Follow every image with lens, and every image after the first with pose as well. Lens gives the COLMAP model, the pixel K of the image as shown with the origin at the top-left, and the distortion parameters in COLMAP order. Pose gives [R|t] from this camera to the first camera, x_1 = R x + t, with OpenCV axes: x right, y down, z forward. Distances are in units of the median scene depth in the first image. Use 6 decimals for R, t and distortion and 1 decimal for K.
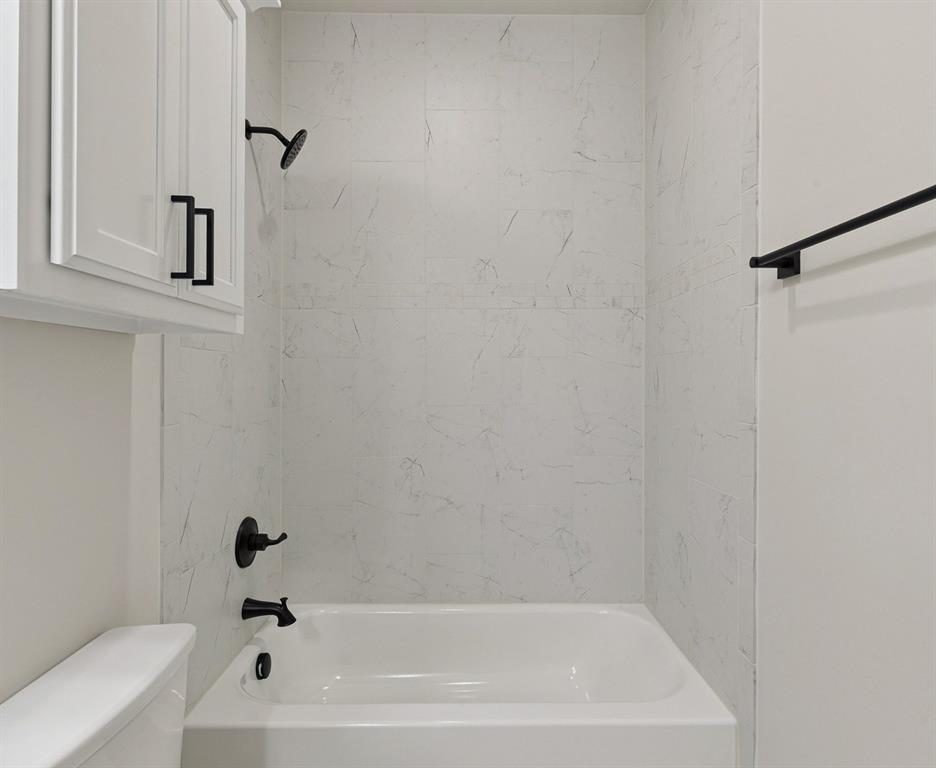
lens RADIAL K [[516.7, 0, 469.9], [0, 516.7, 378.1], [0, 0, 1]] dist [0.004003, -0.000485]
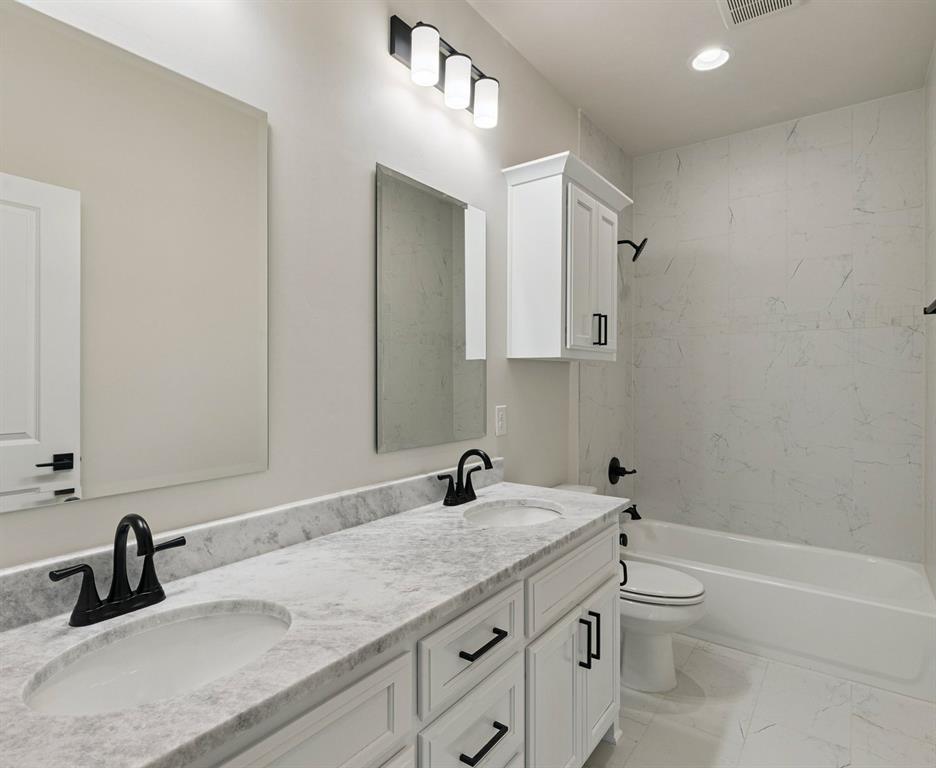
lens RADIAL K [[516.7, 0, 465.4], [0, 516.7, 374.8], [0, 0, 1]] dist [0.004003, -0.000485]
pose [[0.790631, -0.001665, -0.612290, 0.228631], [-0.000249, 0.999995, -0.003041, -0.012414], [0.612292, 0.002557, 0.790627, -0.647200]]
